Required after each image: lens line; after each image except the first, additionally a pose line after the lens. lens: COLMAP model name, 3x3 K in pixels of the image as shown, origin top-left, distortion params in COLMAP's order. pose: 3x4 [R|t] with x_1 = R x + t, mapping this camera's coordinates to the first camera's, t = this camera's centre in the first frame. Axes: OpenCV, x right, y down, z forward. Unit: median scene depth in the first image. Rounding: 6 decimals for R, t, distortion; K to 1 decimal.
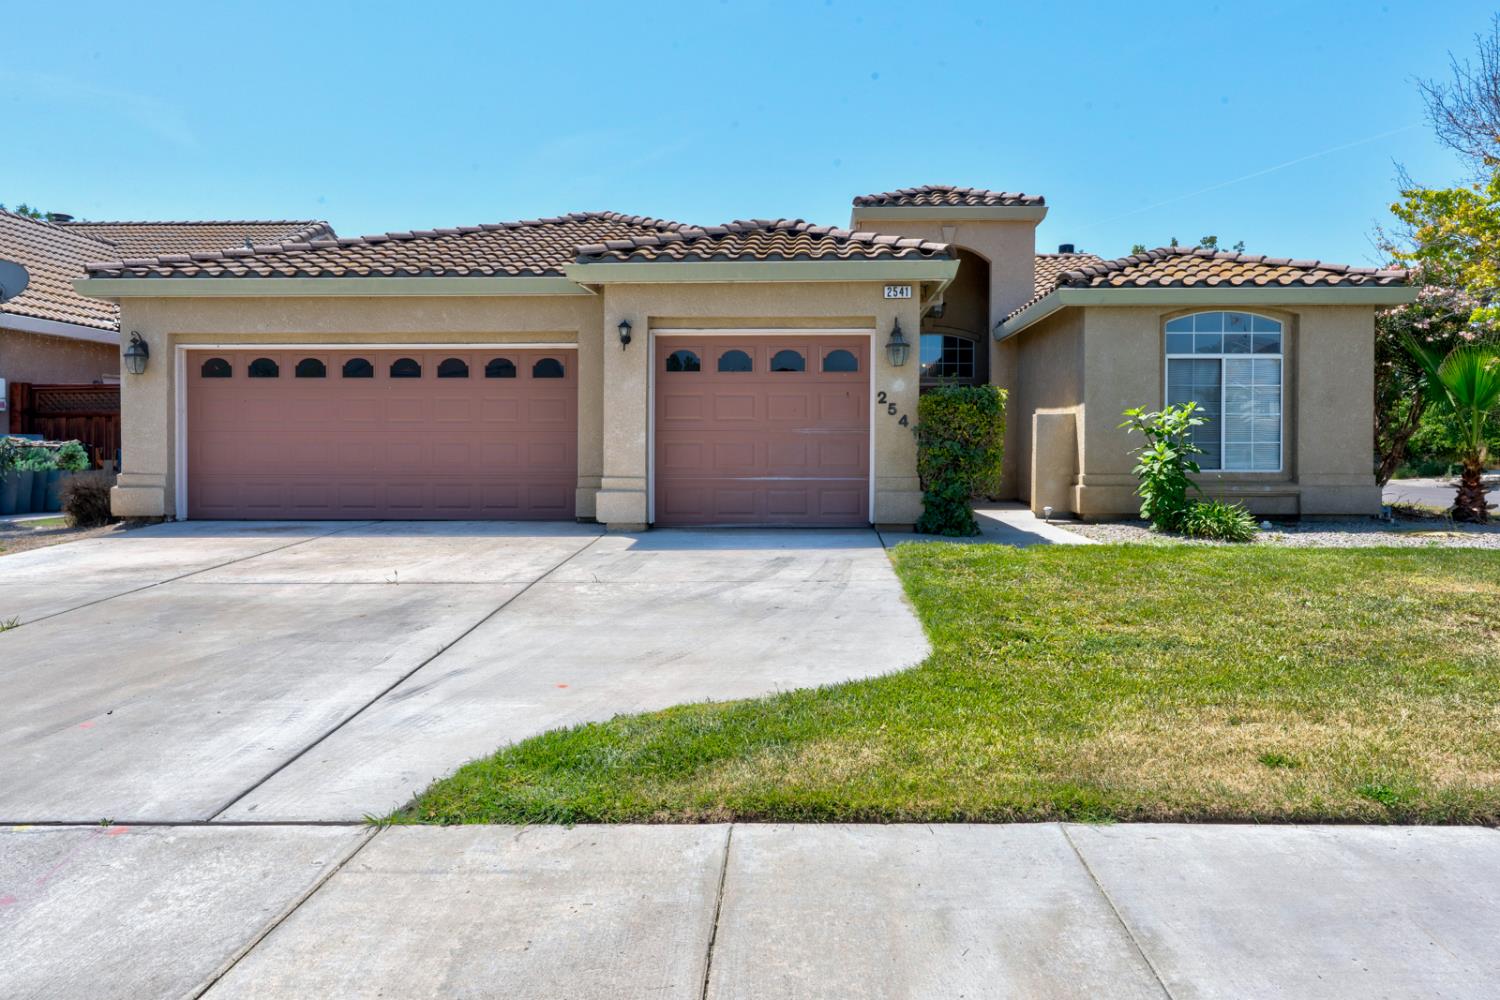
lens RADIAL K [[853.7, 0, 794.1], [0, 853.7, 470.5], [0, 0, 1]] dist [0.014363, -0.001369]
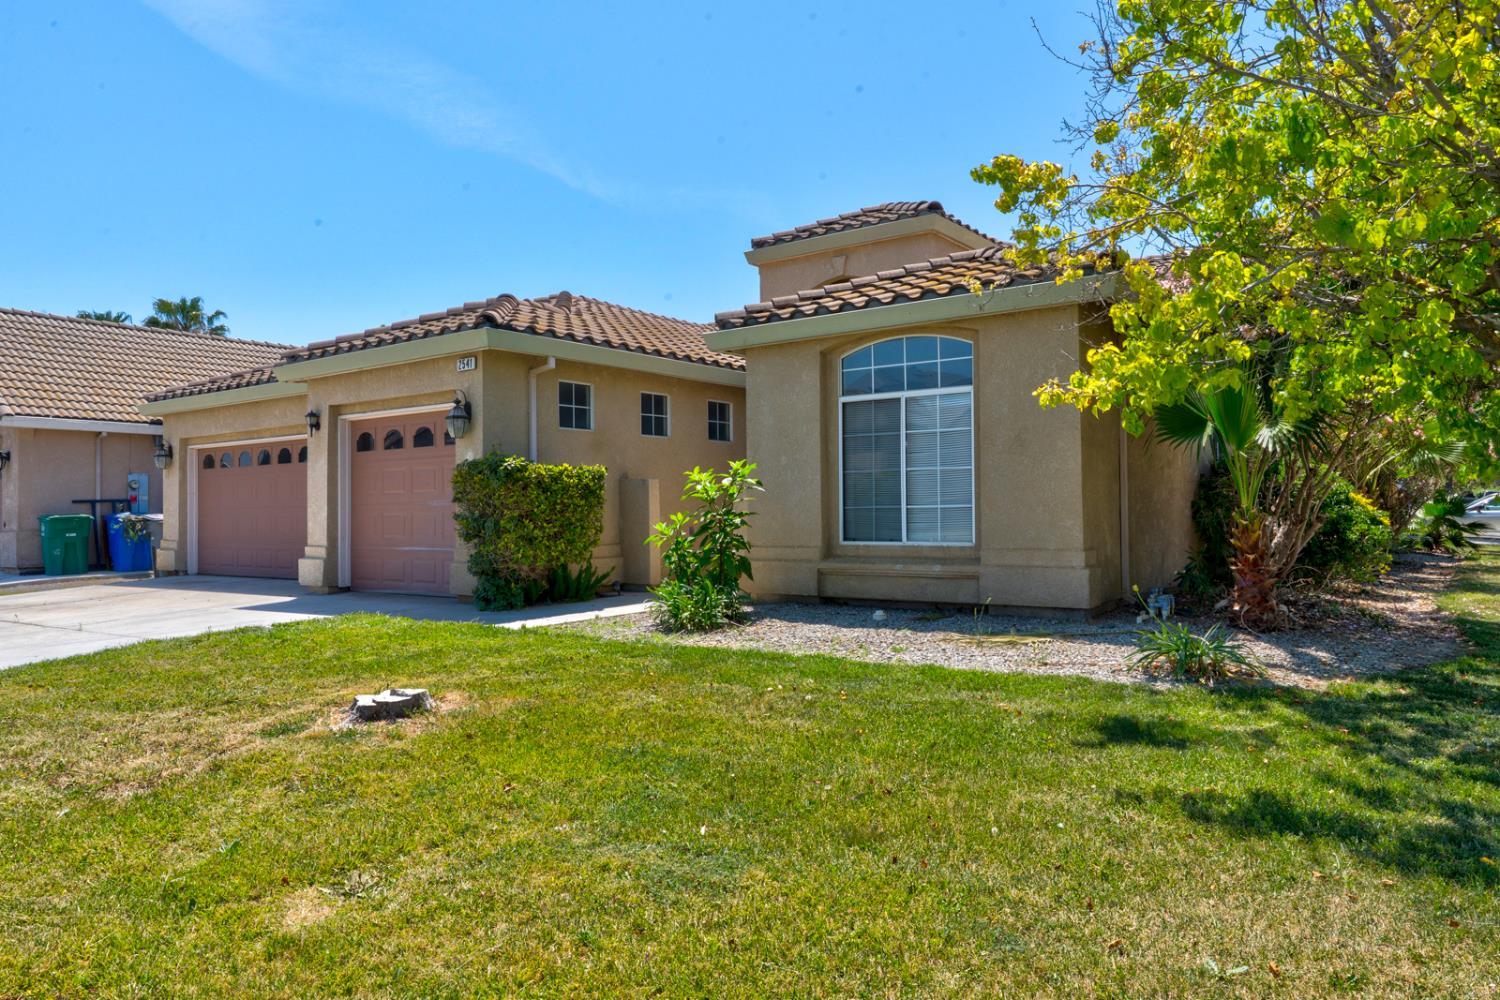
lens RADIAL K [[1056.7, 0, 758.4], [0, 1056.7, 500.3], [0, 0, 1]] dist [0.004854, -0.006623]
pose [[0.811050, -0.016470, -0.584744, 1.002887], [-0.001024, 0.999562, -0.029574, -0.010902], [0.584975, 0.024585, 0.810678, 0.166650]]
